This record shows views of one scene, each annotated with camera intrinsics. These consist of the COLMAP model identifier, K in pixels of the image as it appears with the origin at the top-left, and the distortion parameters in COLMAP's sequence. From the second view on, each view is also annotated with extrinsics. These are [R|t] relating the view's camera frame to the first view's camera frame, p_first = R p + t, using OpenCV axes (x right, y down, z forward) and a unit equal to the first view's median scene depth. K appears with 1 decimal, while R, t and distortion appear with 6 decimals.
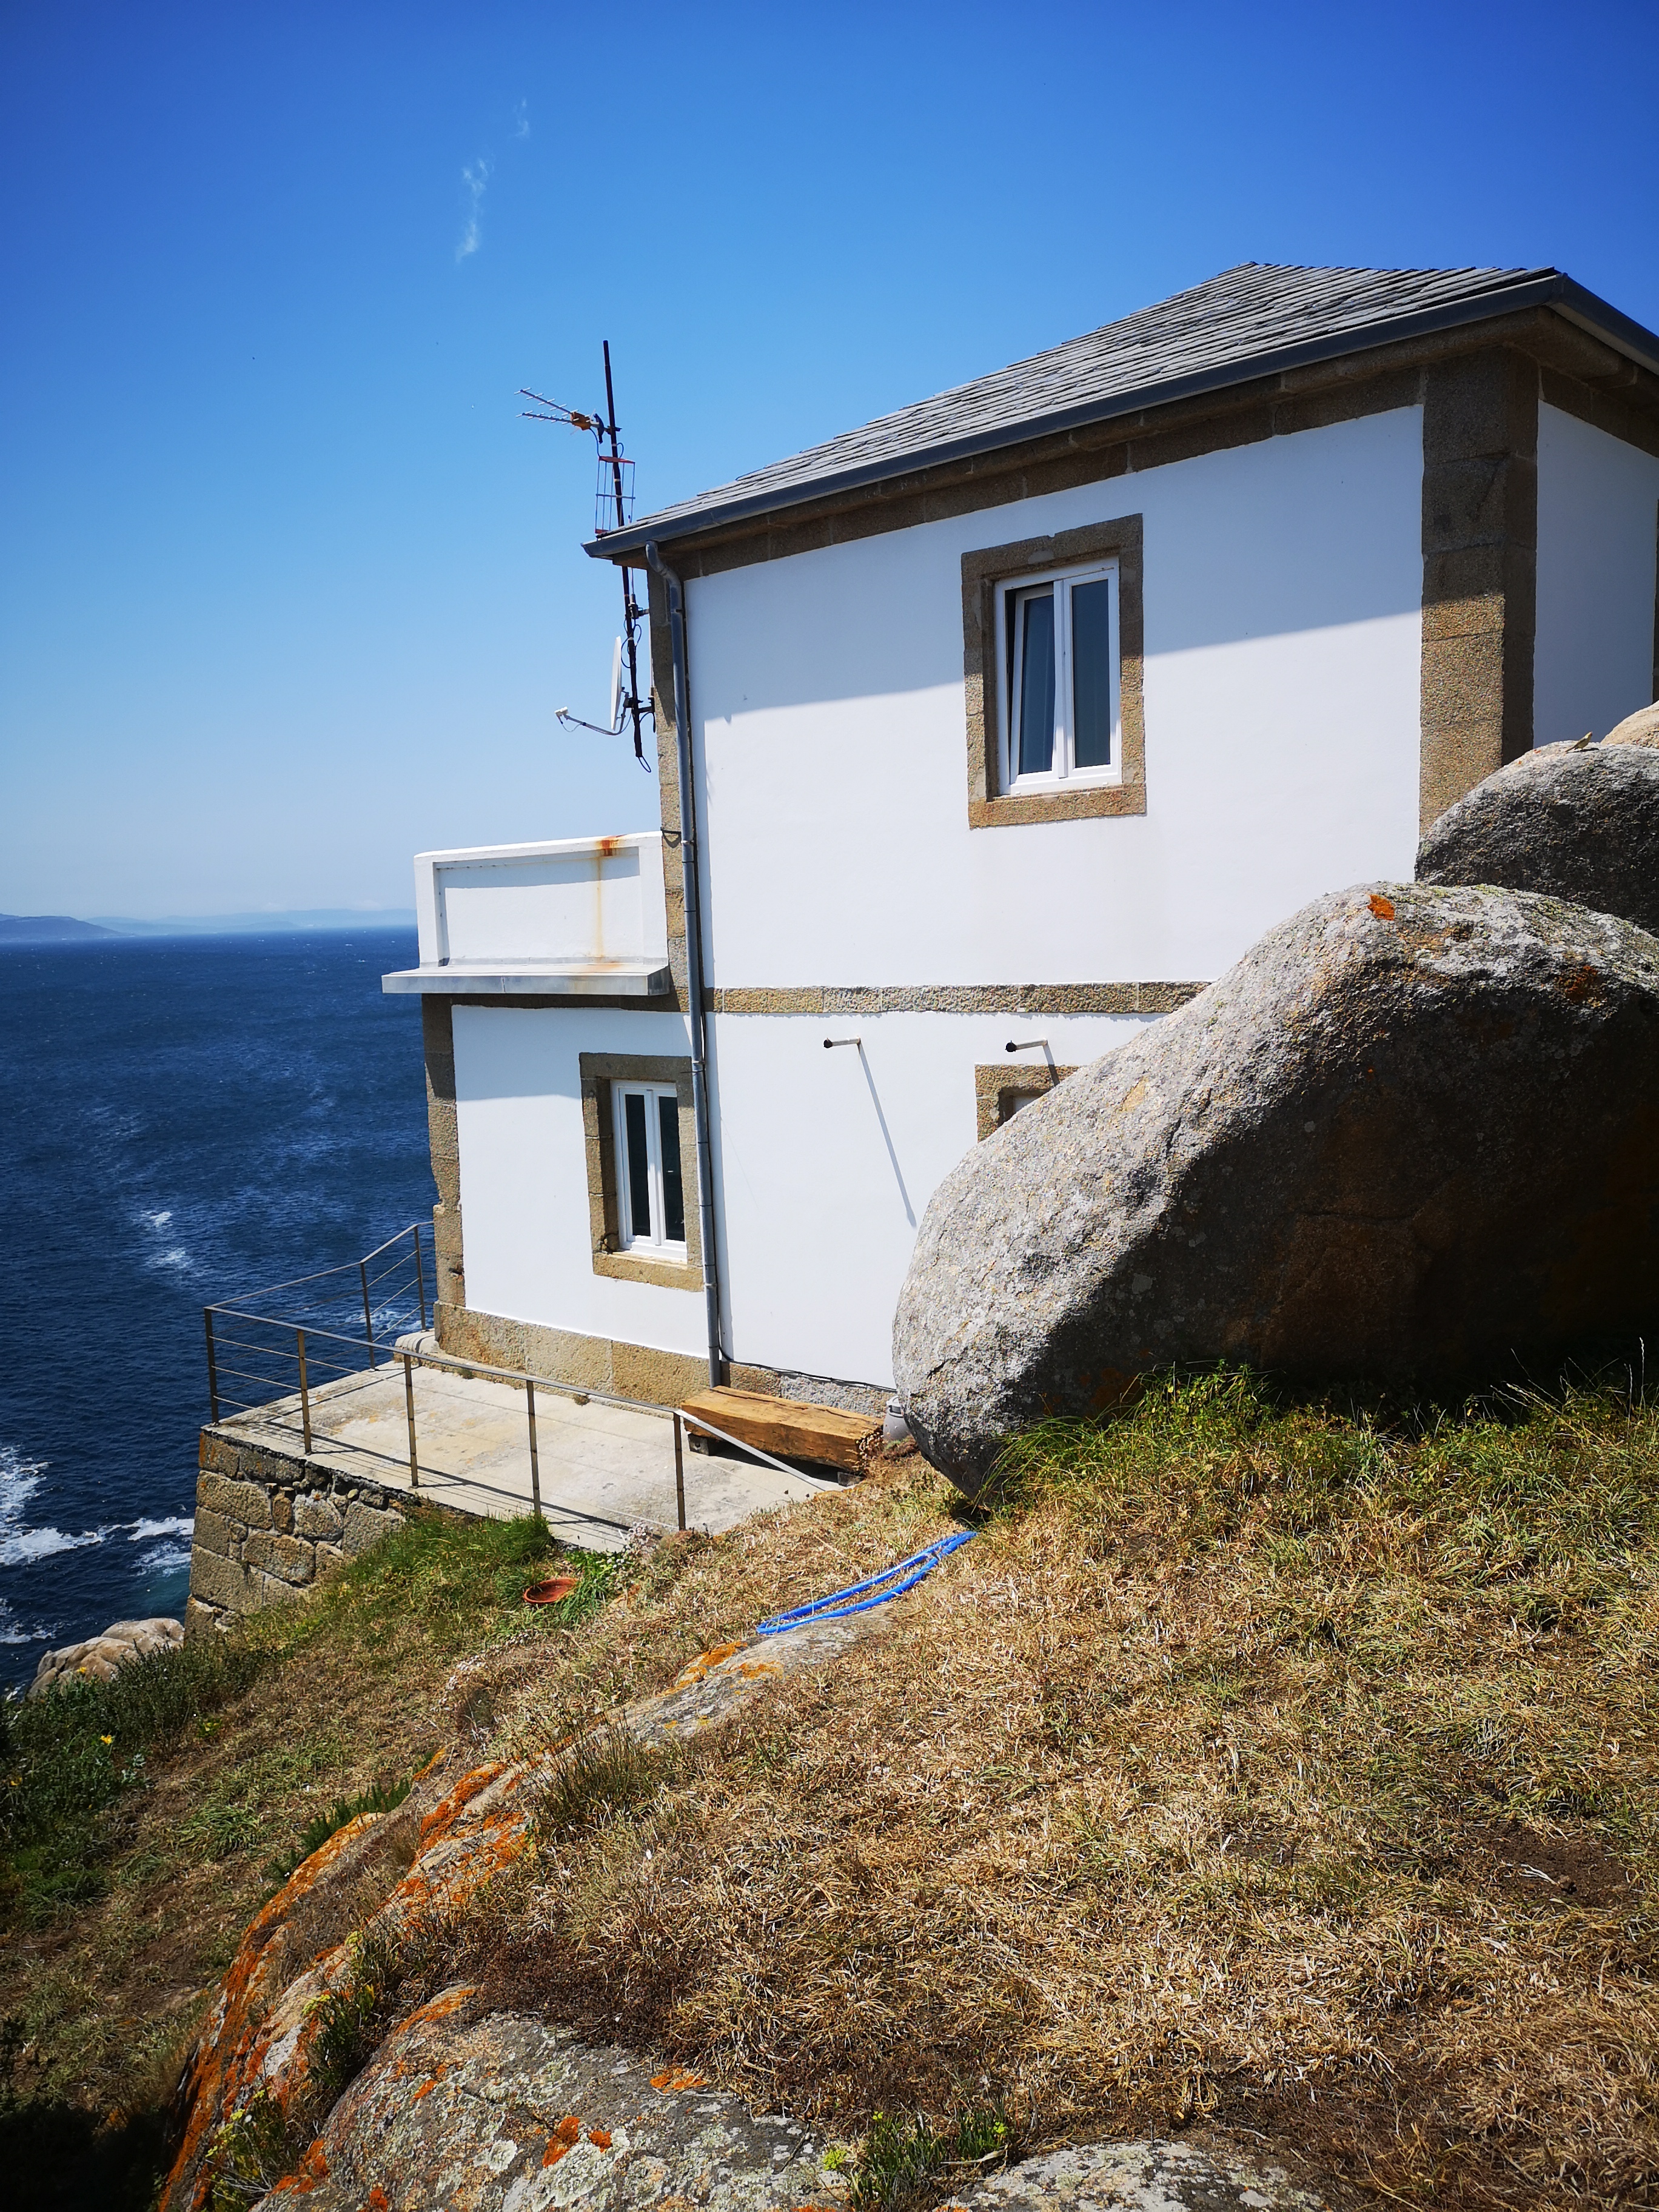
lens RADIAL K [[1710.1, 0, 831.1], [0, 1710.1, 1118.3], [0, 0, 1]] dist [0.054065, -0.008066]
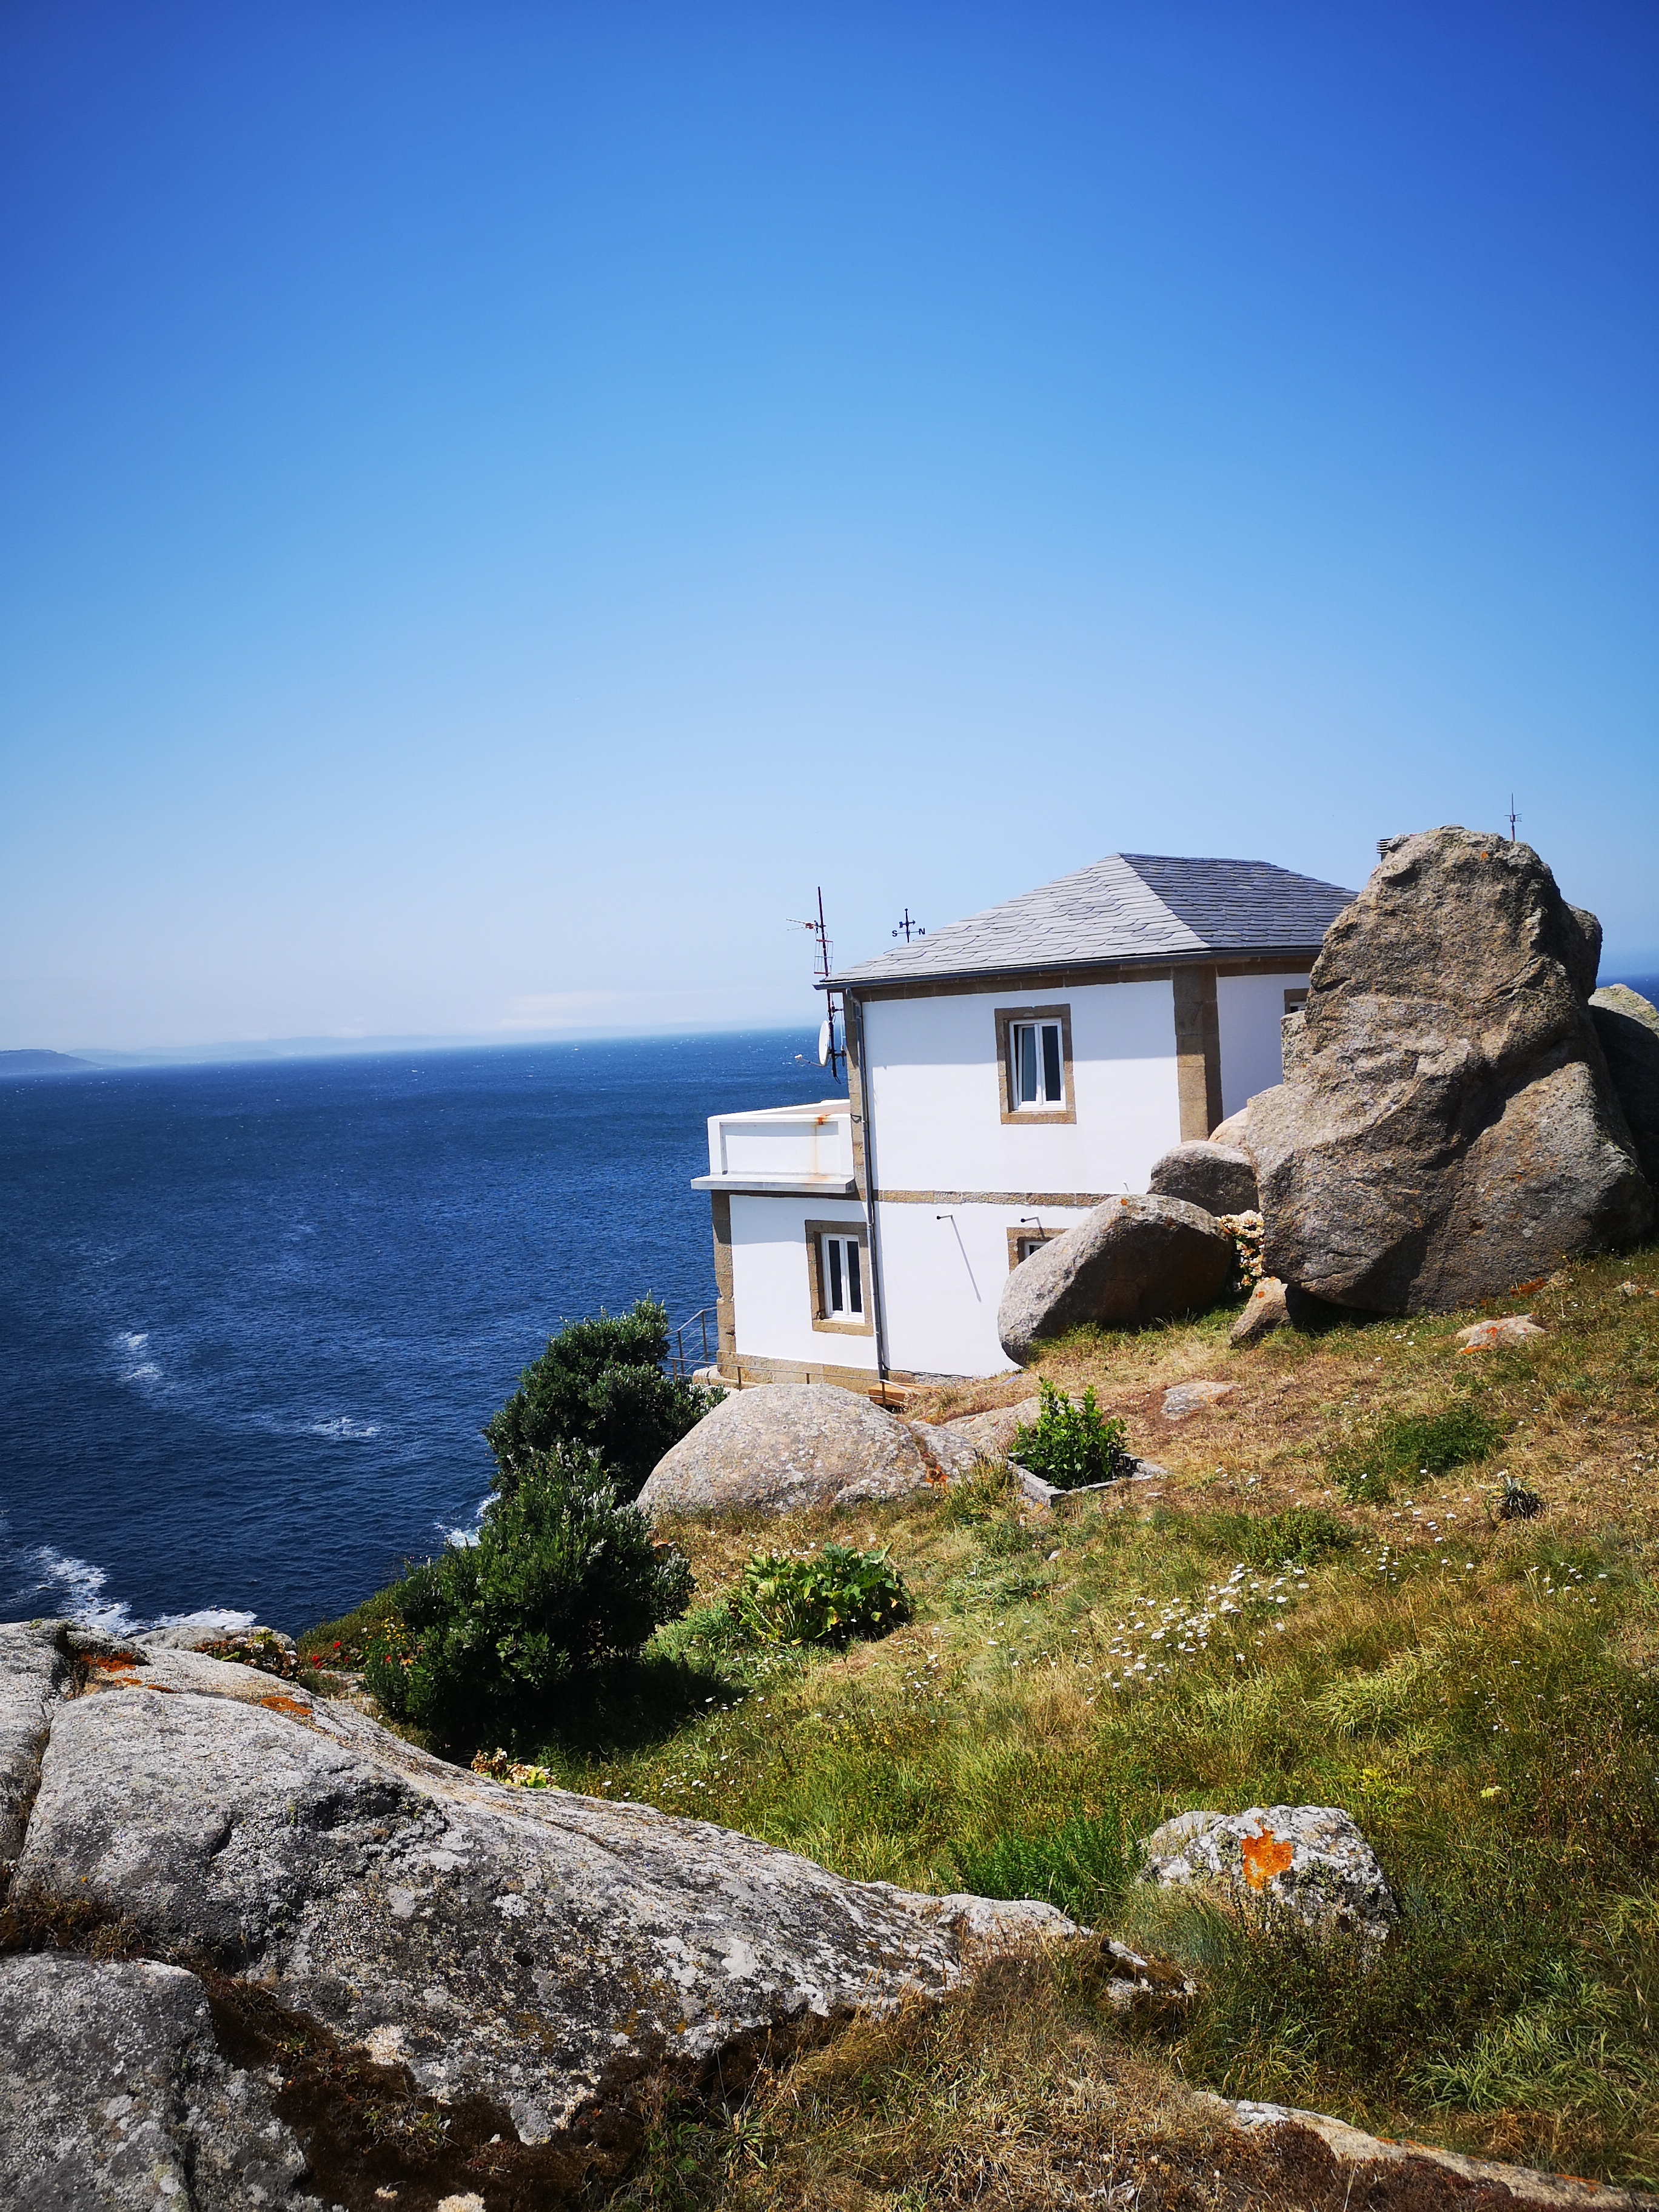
lens RADIAL K [[1710.1, 0, 812.5], [0, 1710.1, 1097.2], [0, 0, 1]] dist [0.054065, -0.008066]
pose [[0.999833, -0.018204, 0.001839, -0.151329], [0.018293, 0.996580, -0.080584, -0.021529], [-0.000366, 0.080604, 0.996746, -1.111728]]
